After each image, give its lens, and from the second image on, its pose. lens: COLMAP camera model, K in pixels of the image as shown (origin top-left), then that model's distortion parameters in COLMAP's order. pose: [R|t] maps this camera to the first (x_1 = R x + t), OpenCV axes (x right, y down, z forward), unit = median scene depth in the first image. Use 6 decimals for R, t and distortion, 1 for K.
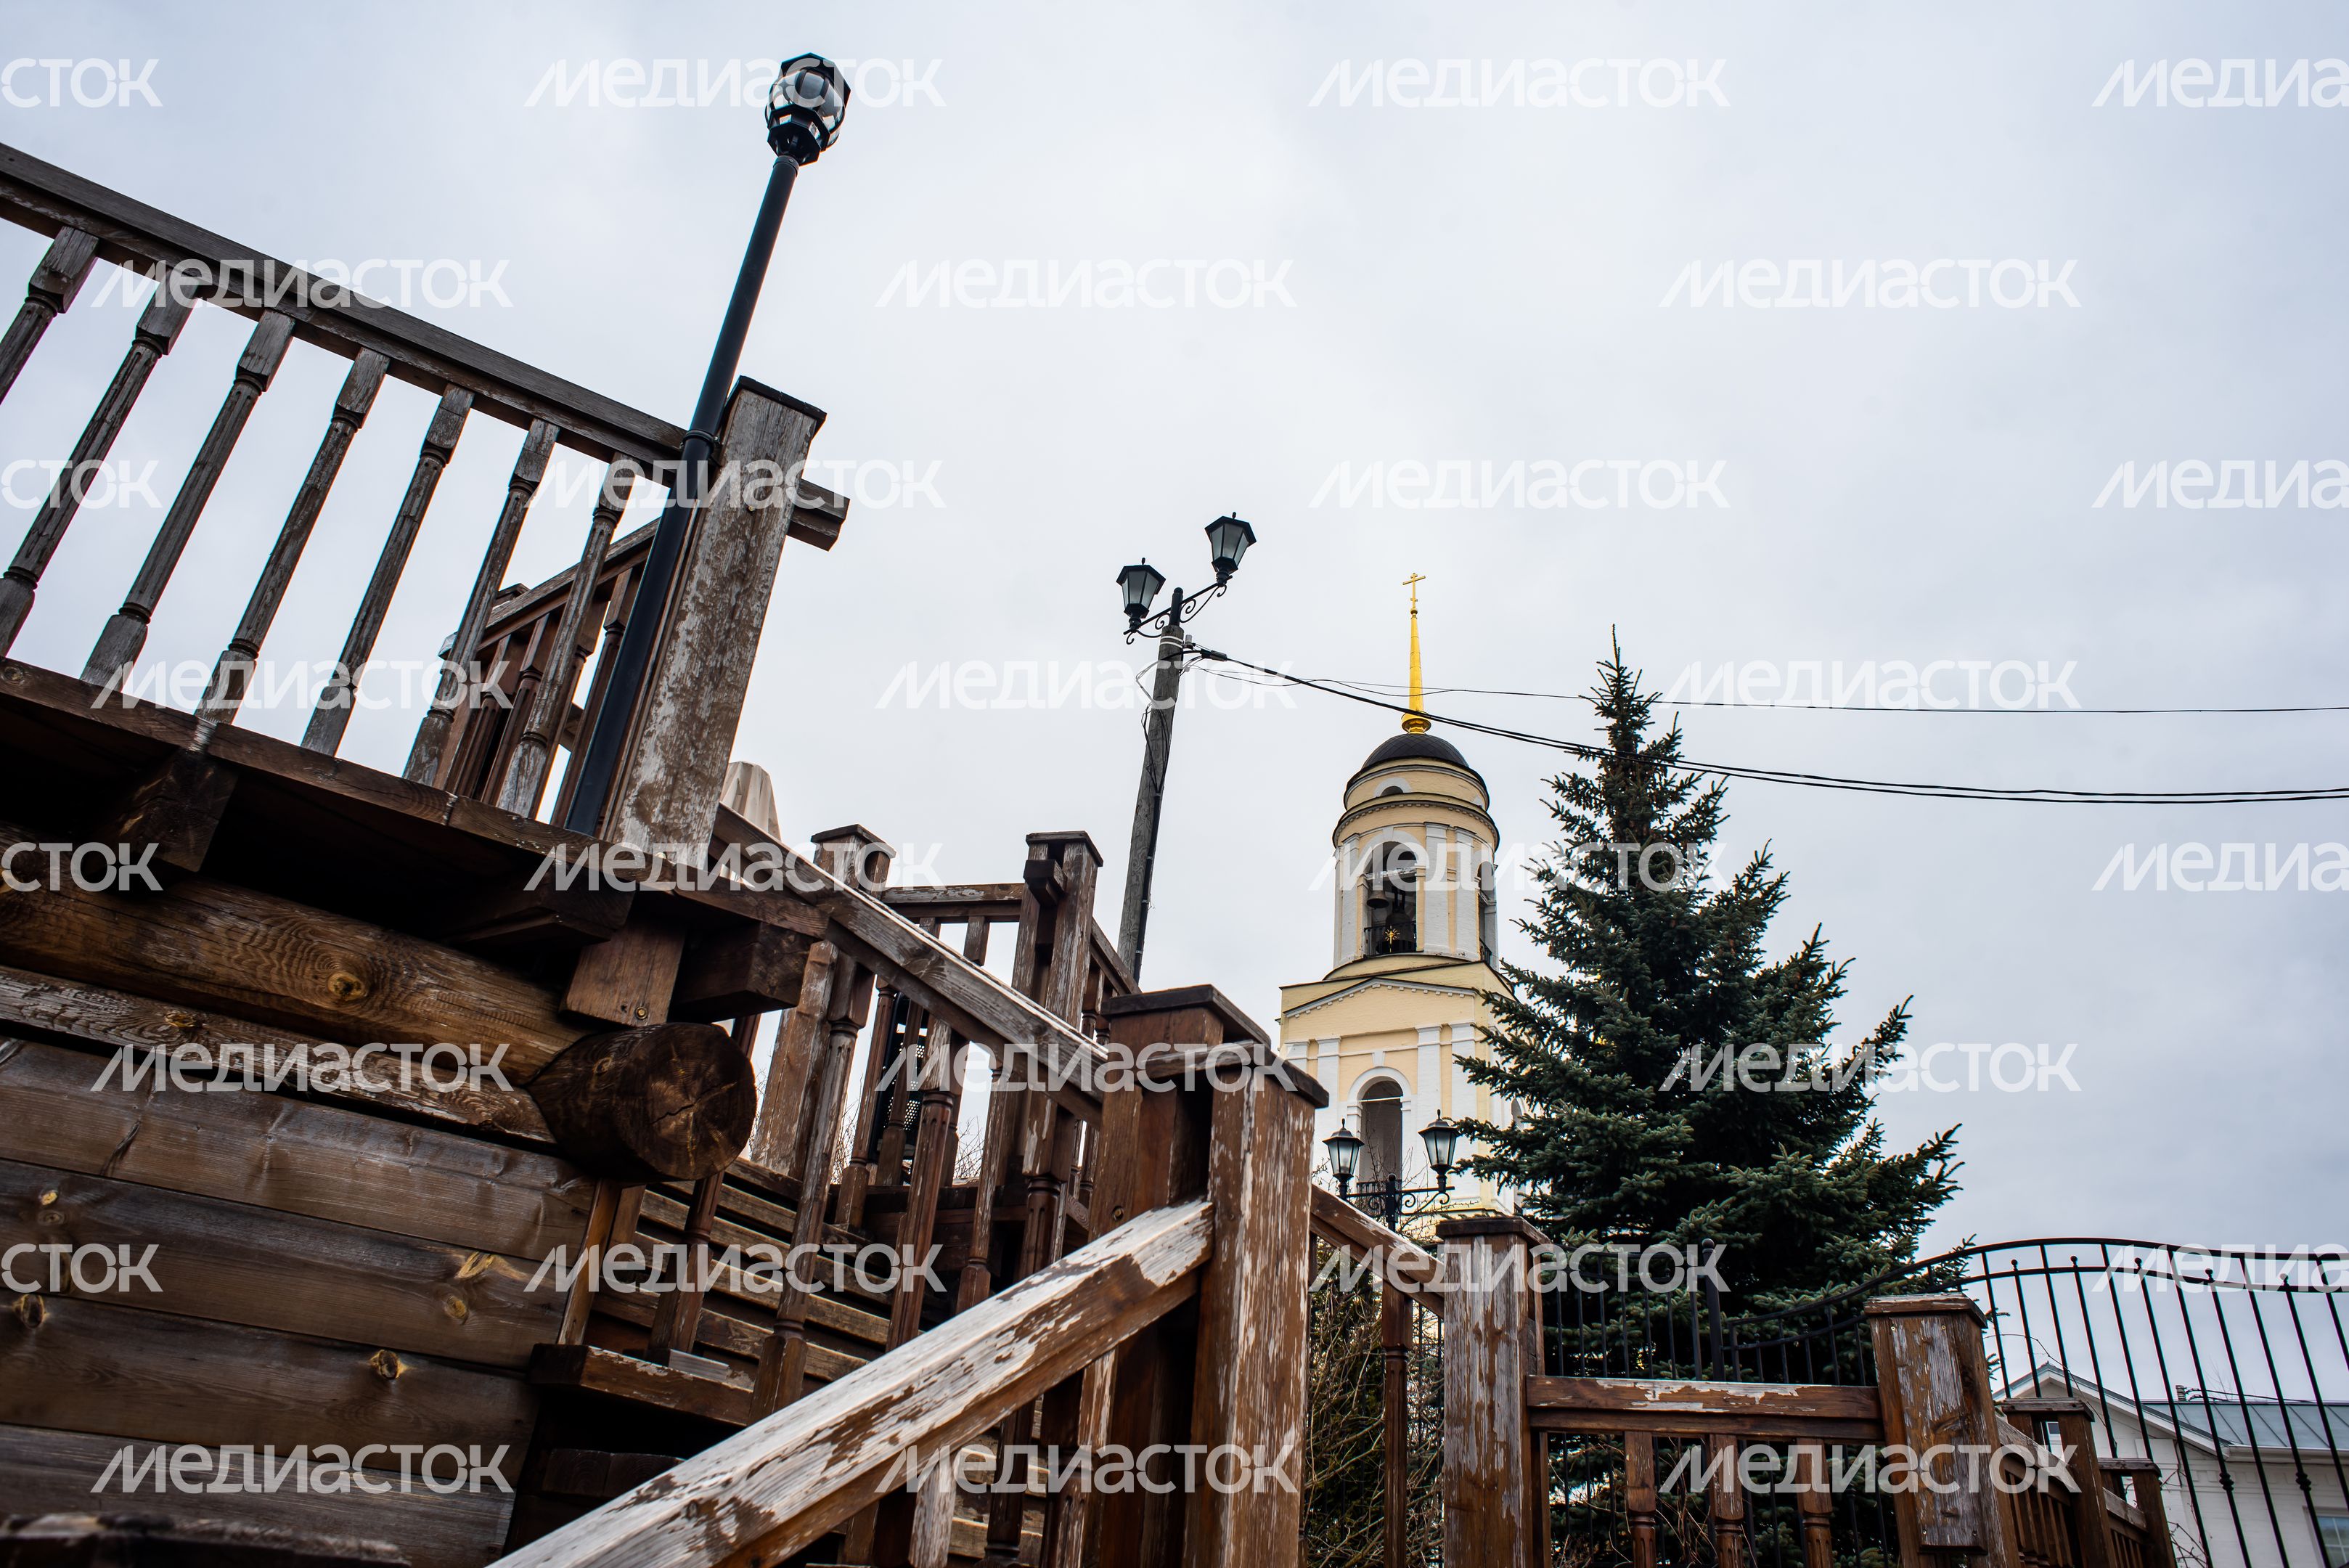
lens RADIAL K [[1620.4, 0, 1174.5], [0, 1620.4, 784.0], [0, 0, 1]] dist [-0.056431, -0.001831]
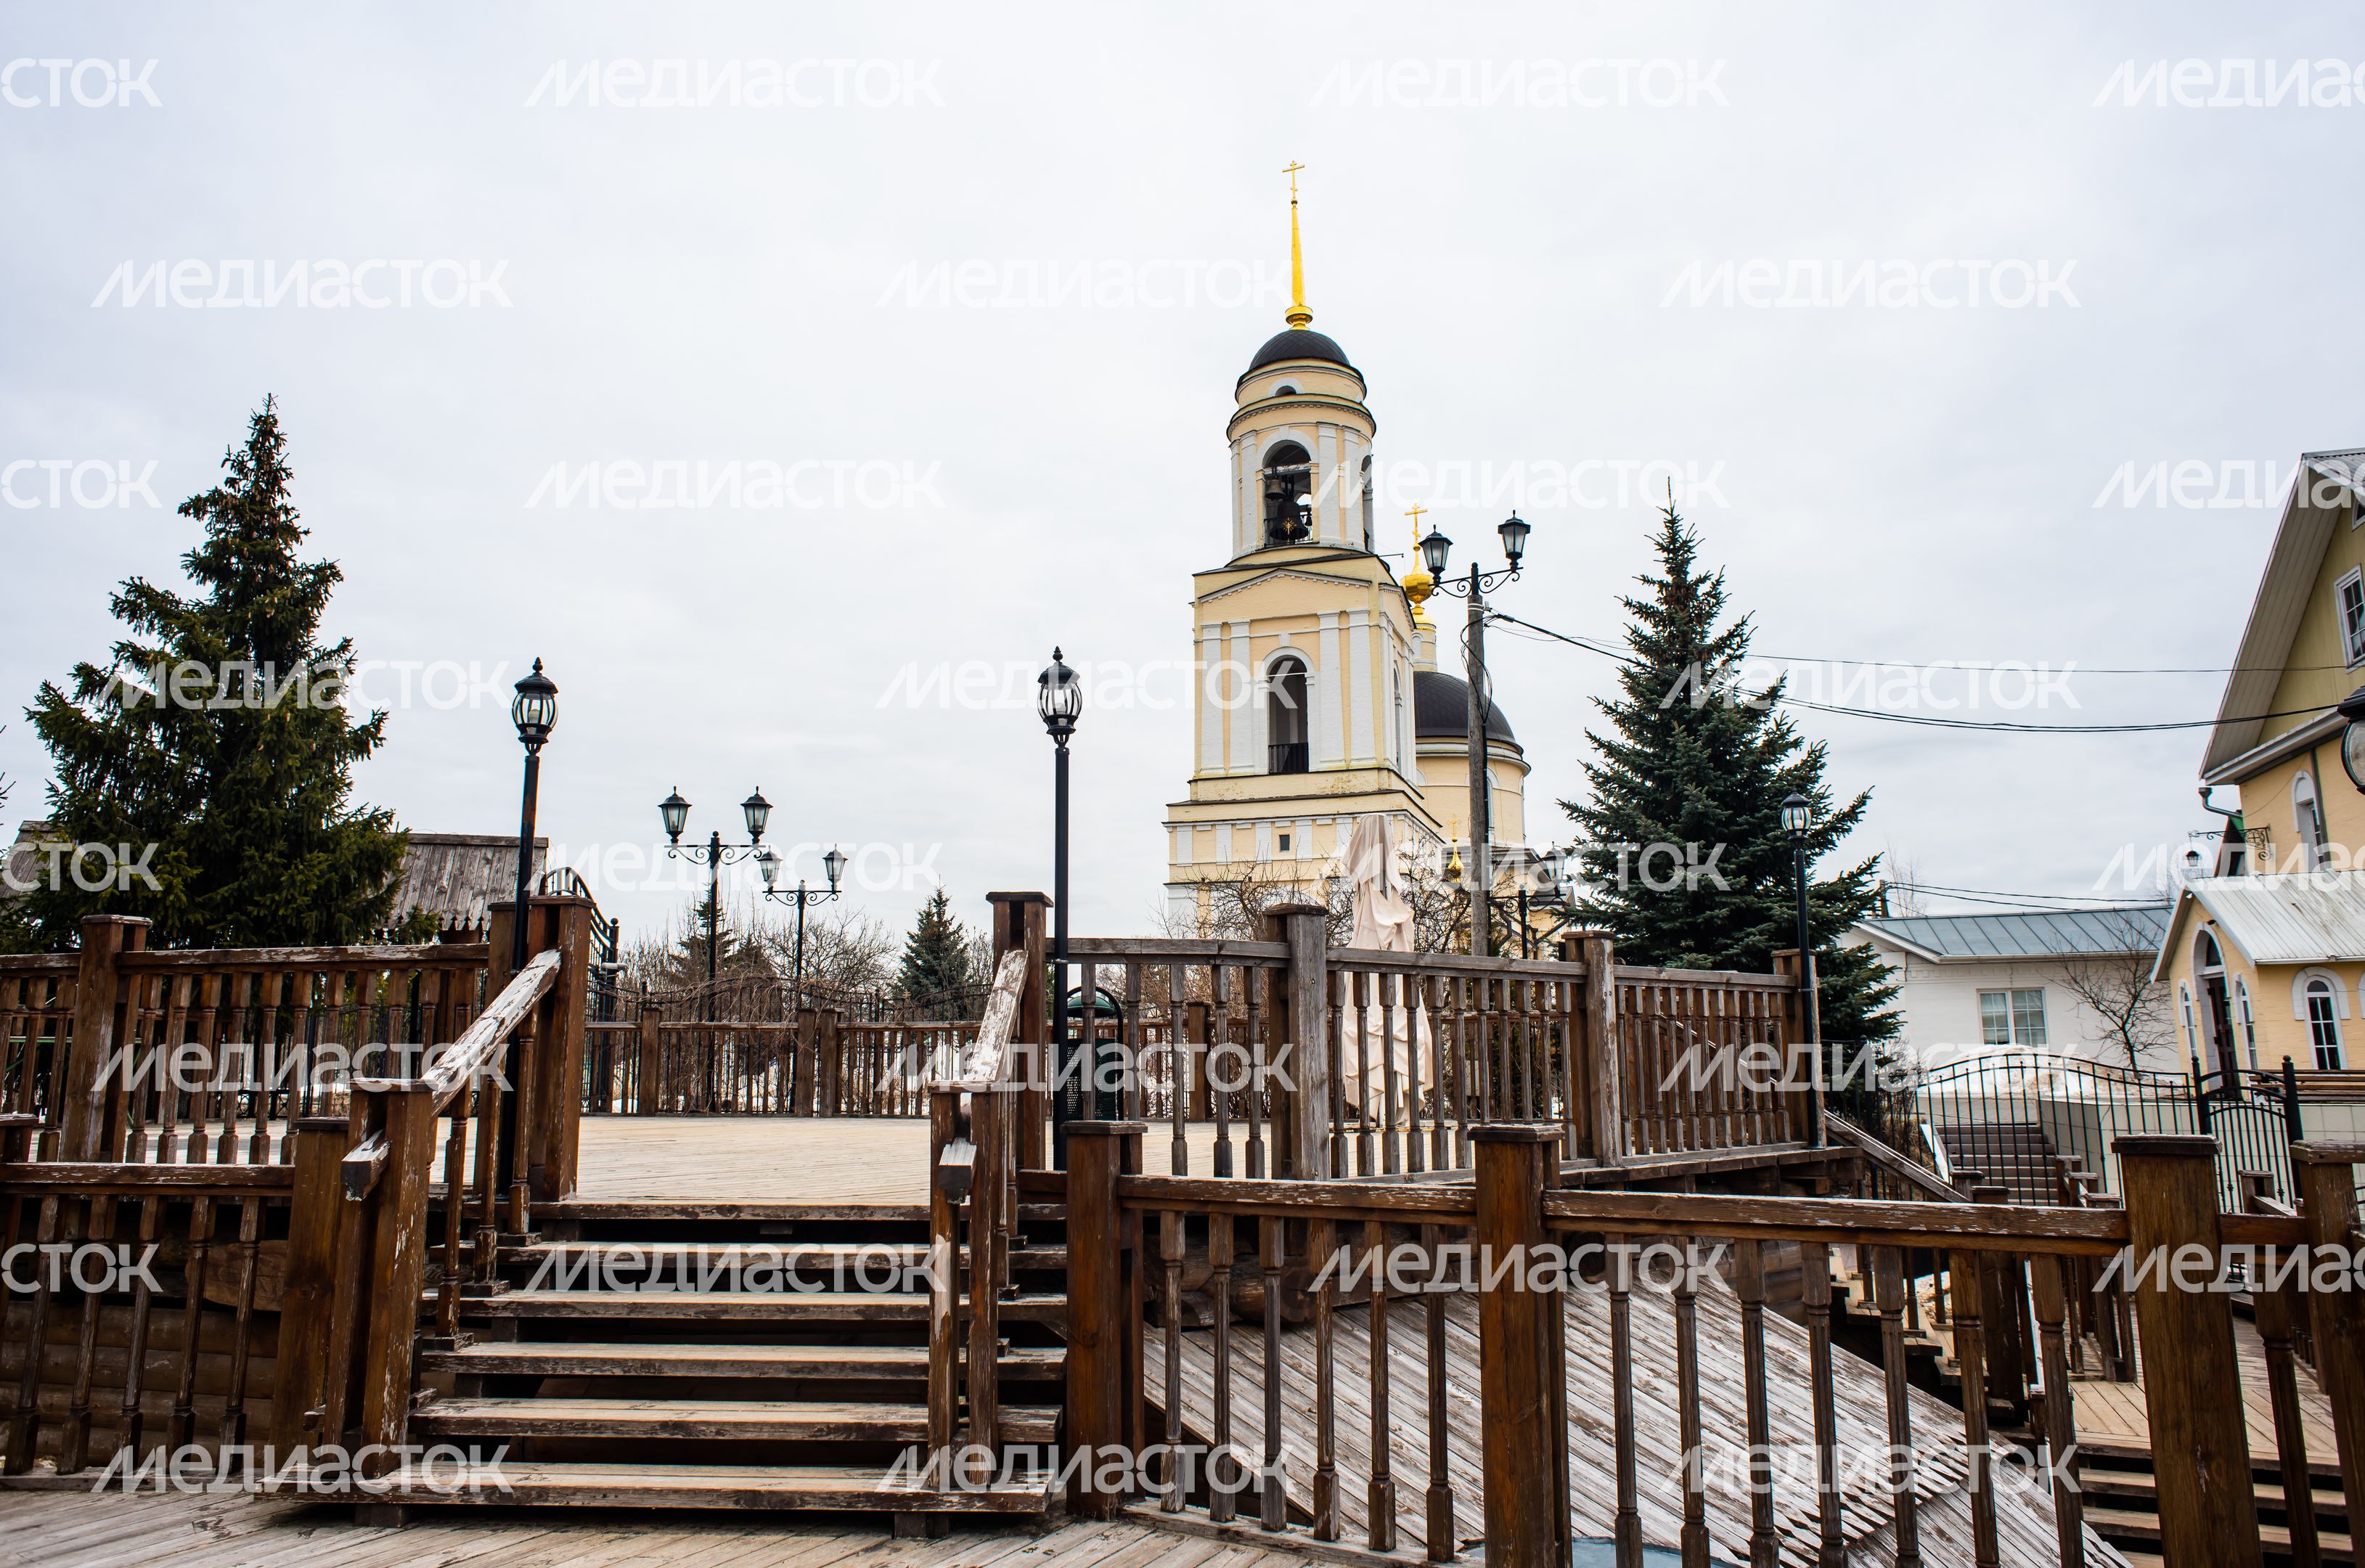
lens RADIAL K [[1638.1, 0, 1182.5], [0, 1638.1, 784.0], [0, 0, 1]] dist [-0.084748, 0.076766]
pose [[0.983718, -0.050395, 0.172508, -0.152035], [-0.010293, 0.942505, 0.334032, -0.123081], [-0.179423, -0.330369, 0.926641, -0.112590]]
